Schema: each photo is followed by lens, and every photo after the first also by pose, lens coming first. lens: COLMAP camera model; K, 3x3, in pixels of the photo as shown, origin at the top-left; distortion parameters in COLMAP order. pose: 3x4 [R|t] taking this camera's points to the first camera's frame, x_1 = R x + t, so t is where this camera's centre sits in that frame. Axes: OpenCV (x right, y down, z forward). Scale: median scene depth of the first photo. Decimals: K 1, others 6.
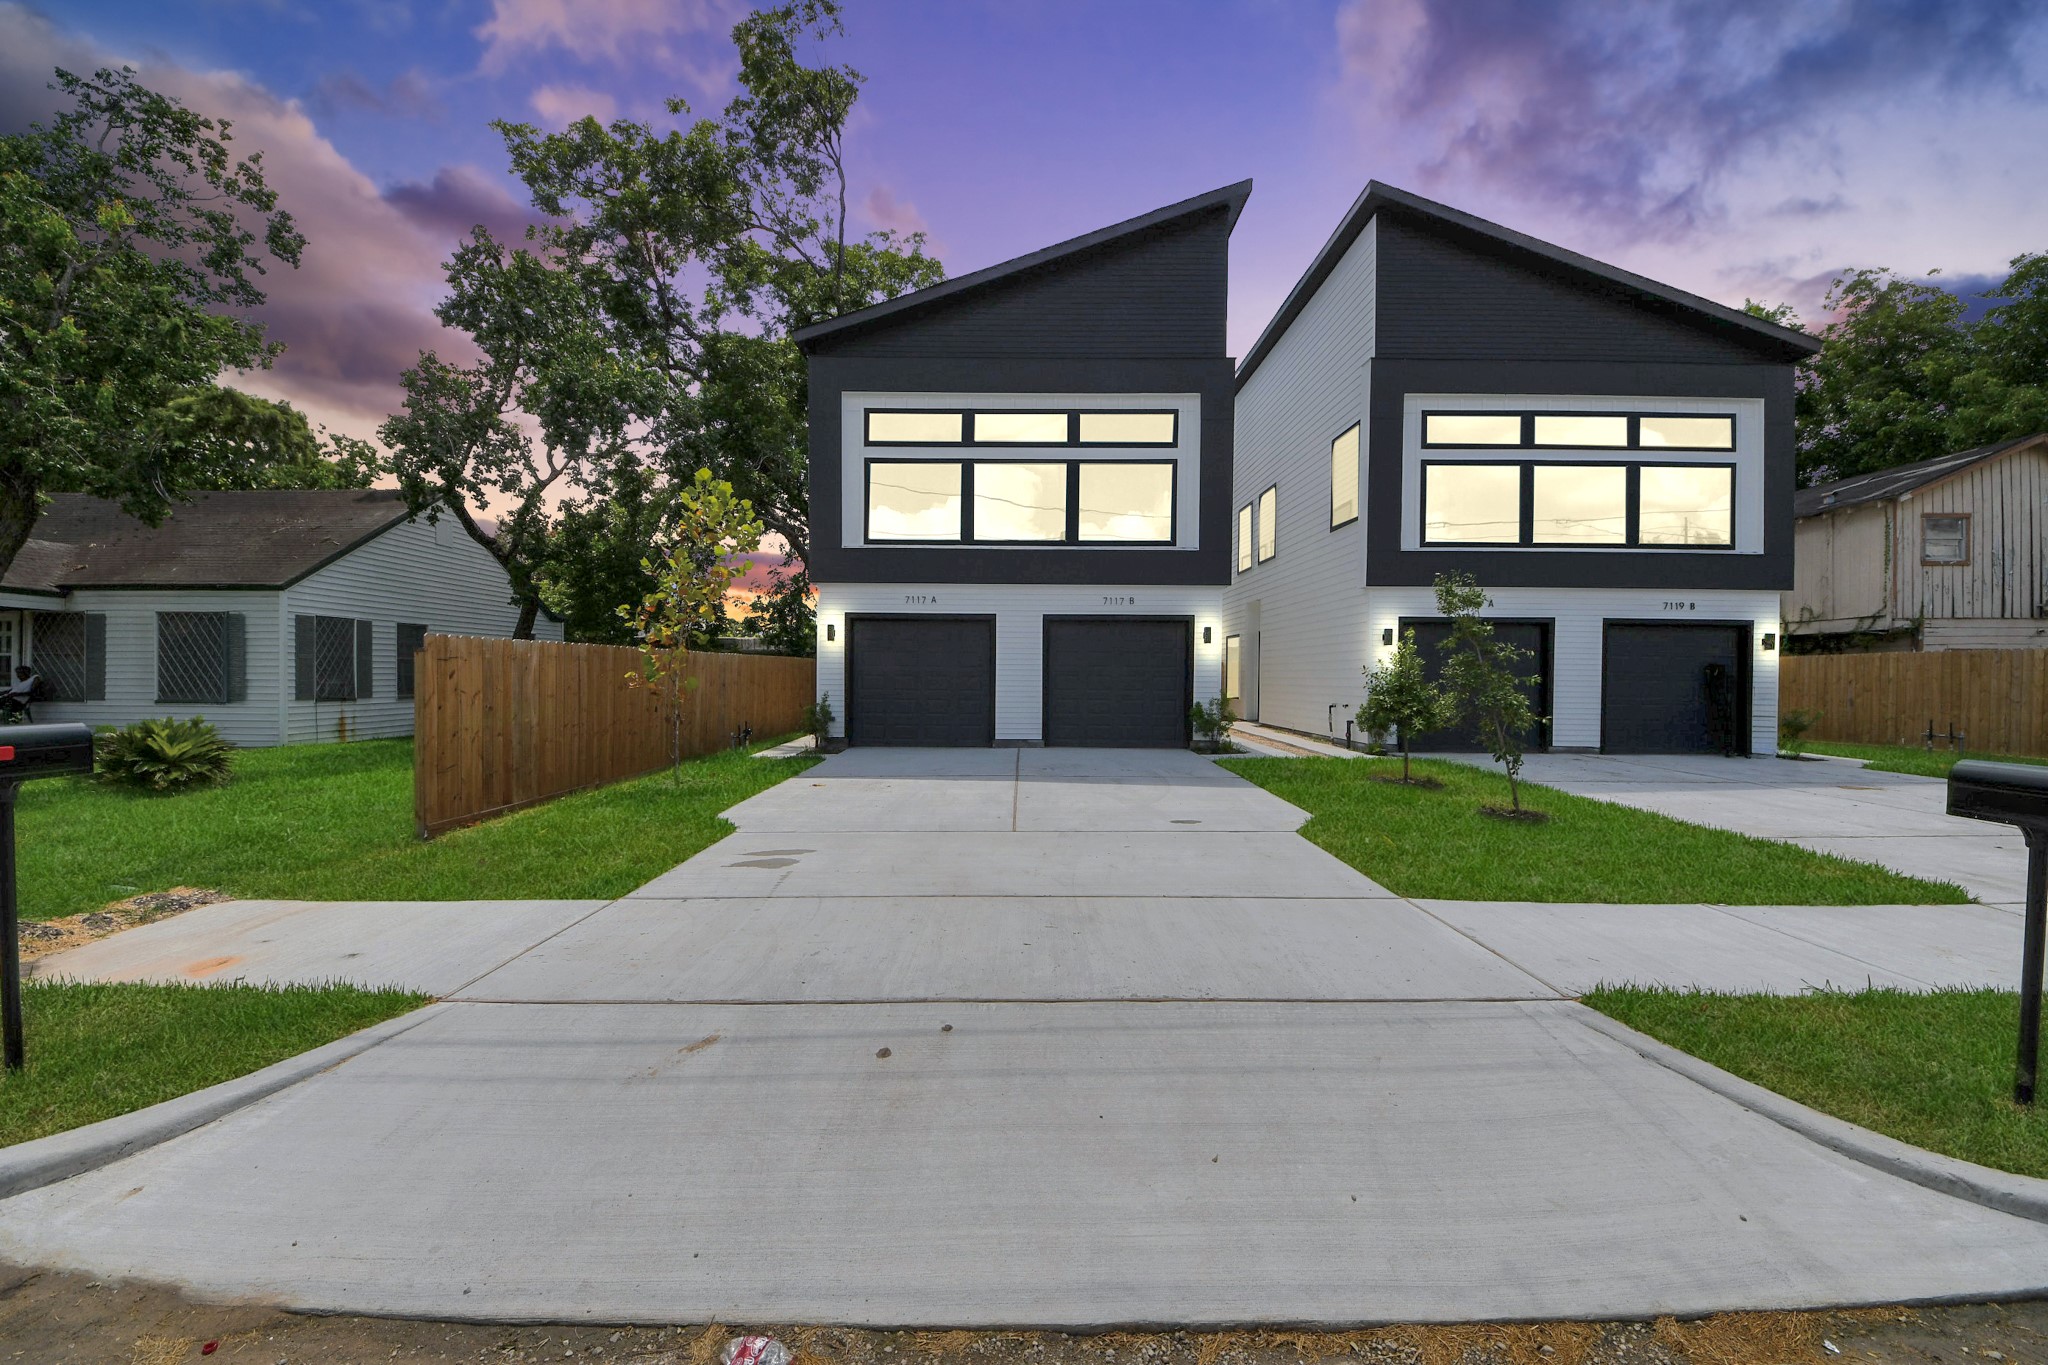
lens RADIAL K [[721.0, 0, 1013.6], [0, 721.0, 681.1], [0, 0, 1]] dist [0.025261, -0.017412]
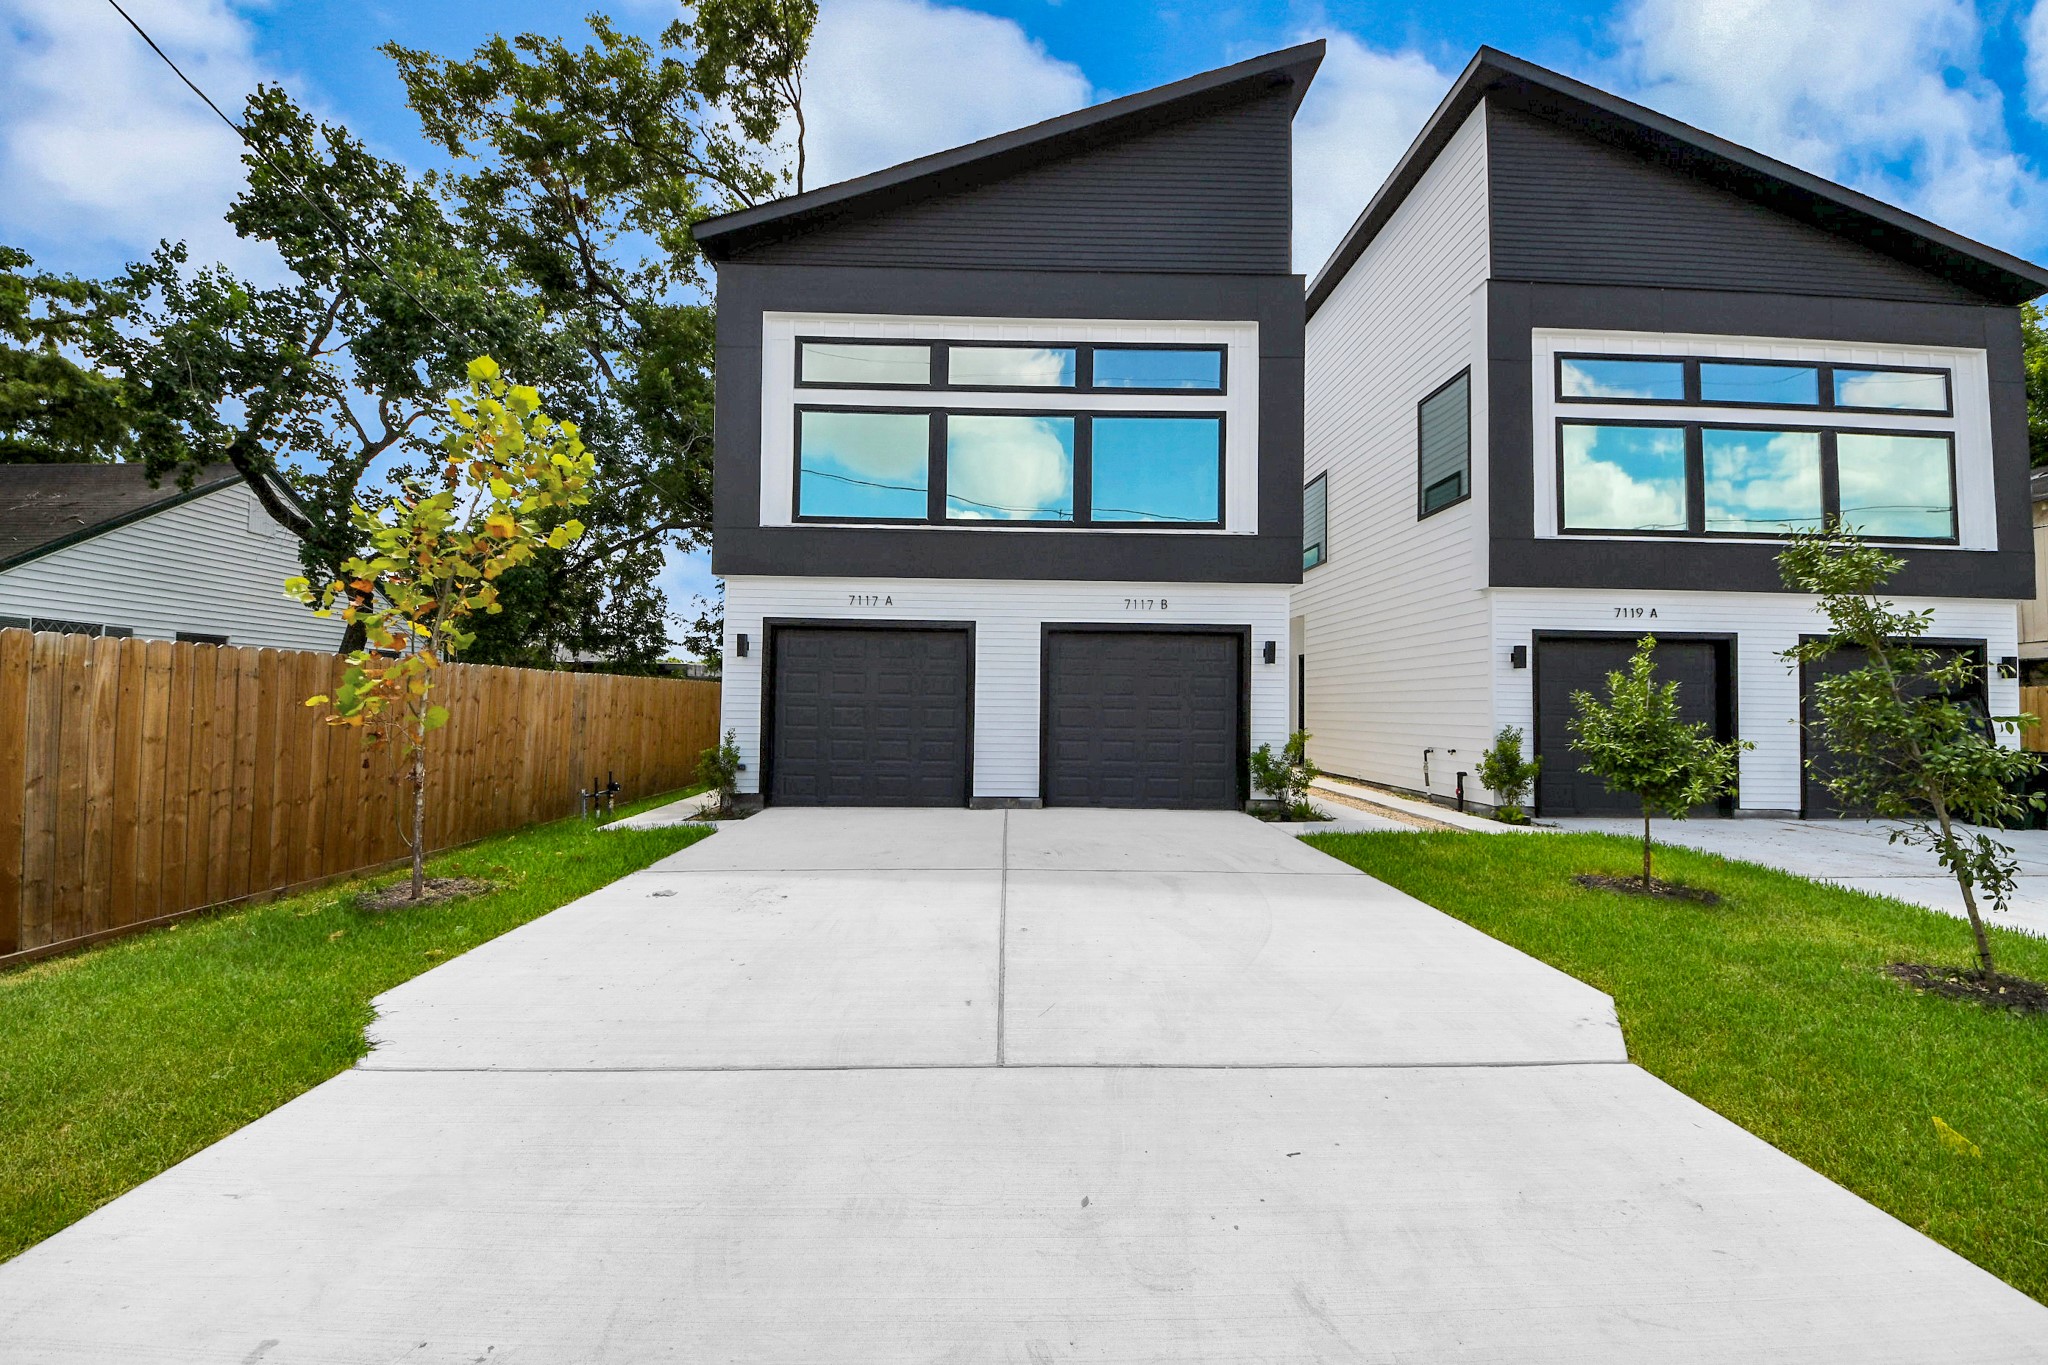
lens RADIAL K [[721.0, 0, 1013.6], [0, 721.0, 681.1], [0, 0, 1]] dist [0.025261, -0.017412]
pose [[0.999796, 0.006144, 0.019231, 0.000318], [-0.005289, 0.999010, -0.044165, -0.002154], [-0.019483, 0.044054, 0.998839, 0.284358]]
